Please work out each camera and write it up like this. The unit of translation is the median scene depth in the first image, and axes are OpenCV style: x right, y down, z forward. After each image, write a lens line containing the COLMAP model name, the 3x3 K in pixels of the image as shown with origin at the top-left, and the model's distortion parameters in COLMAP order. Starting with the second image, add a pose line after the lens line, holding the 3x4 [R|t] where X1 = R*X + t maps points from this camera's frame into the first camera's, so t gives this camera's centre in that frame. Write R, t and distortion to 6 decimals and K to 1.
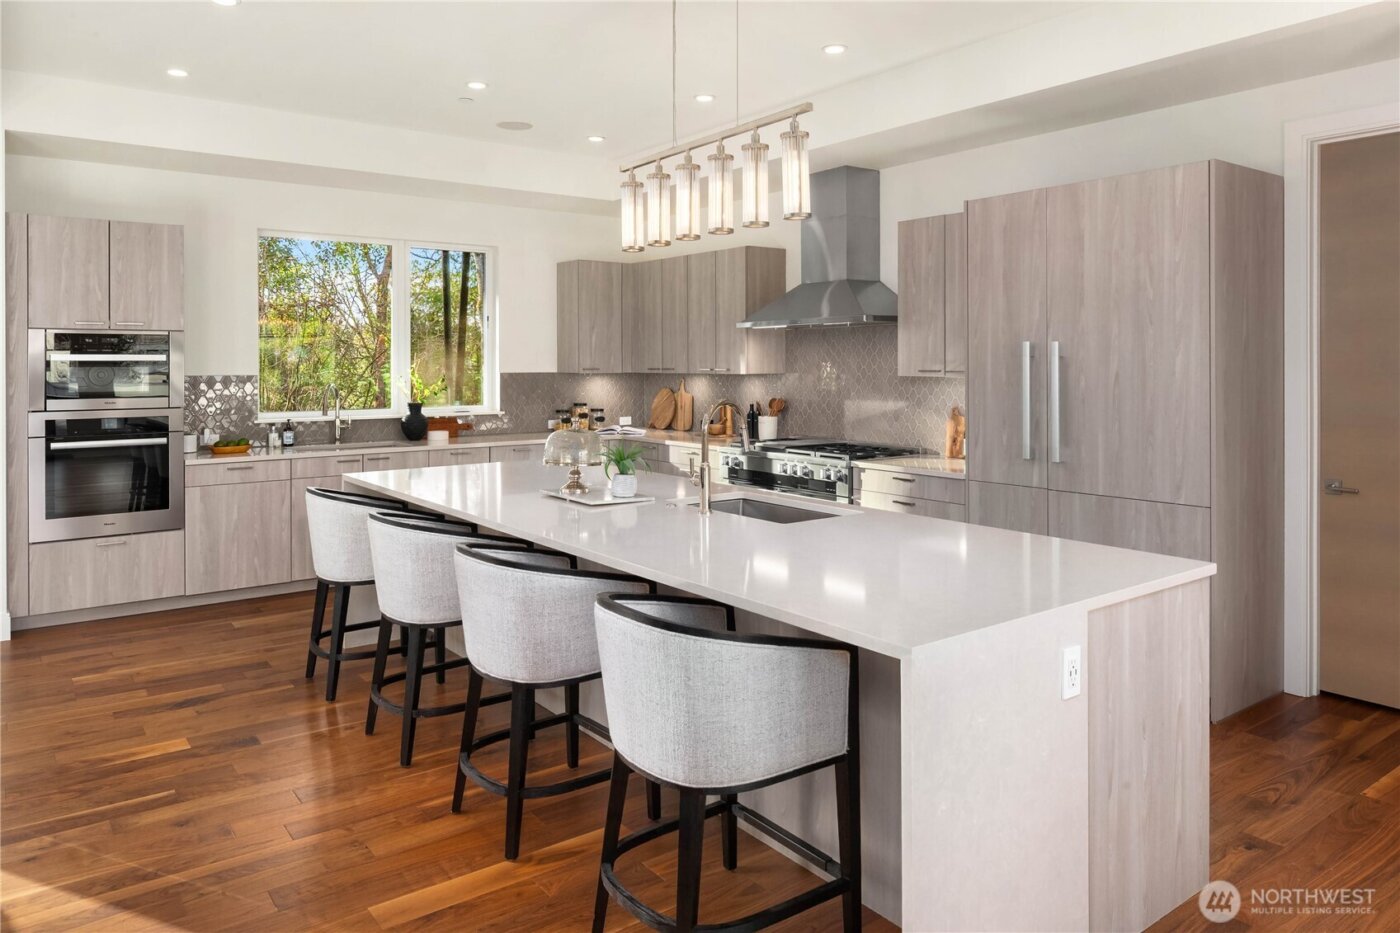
lens RADIAL K [[979.4, 0, 698.5], [0, 979.4, 358.2], [0, 0, 1]] dist [-0.004807, -0.001548]
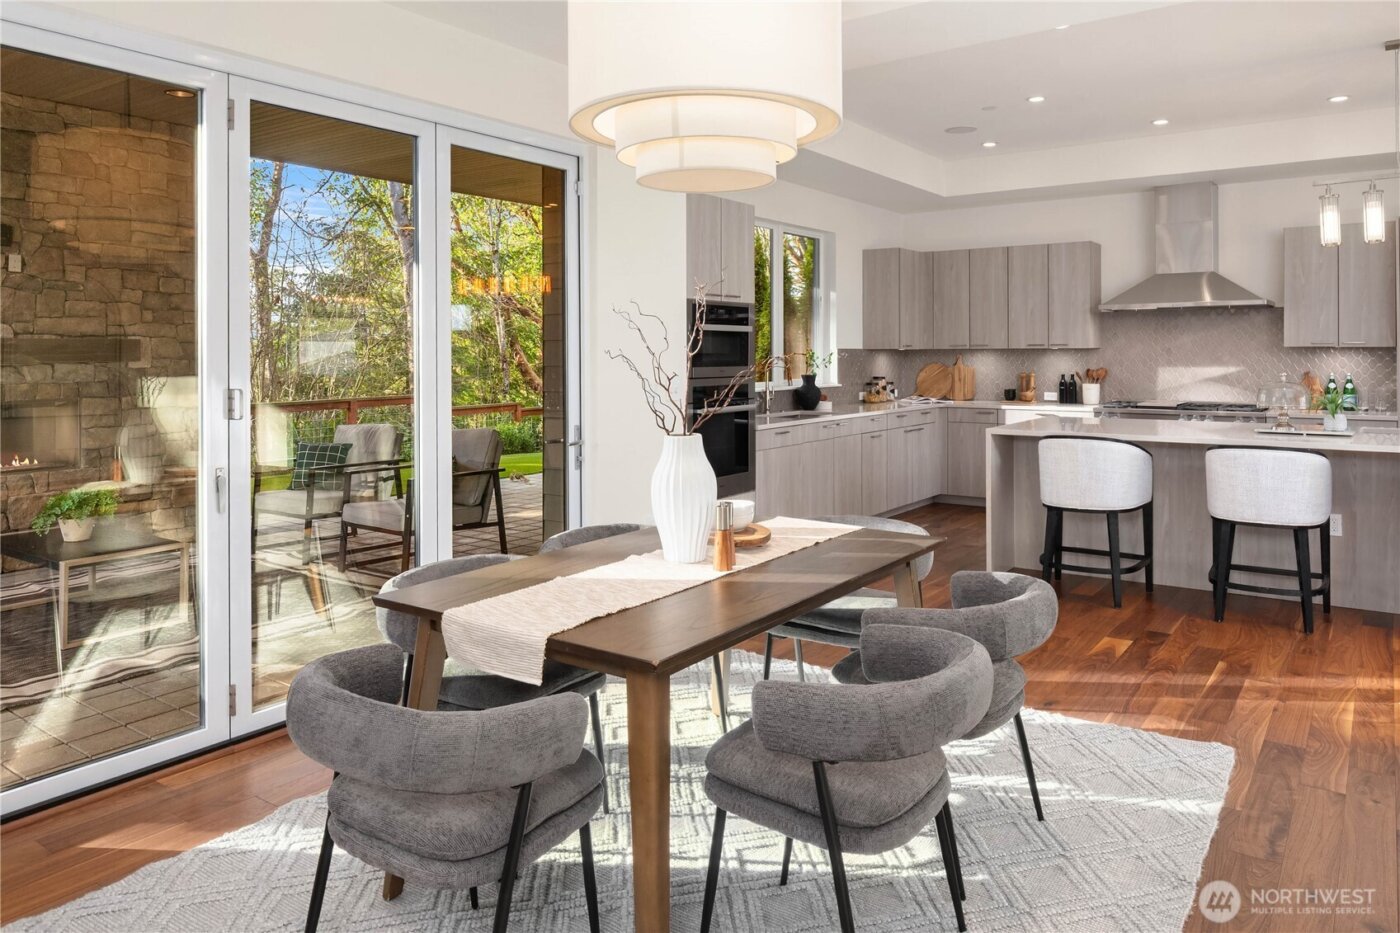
lens RADIAL K [[979.4, 0, 698.5], [0, 979.4, 358.2], [0, 0, 1]] dist [-0.004807, -0.001548]
pose [[0.953246, -0.001316, 0.302194, -0.727097], [-0.000303, 0.999986, 0.005311, 0.021590], [-0.302196, -0.005154, 0.953232, 0.006565]]
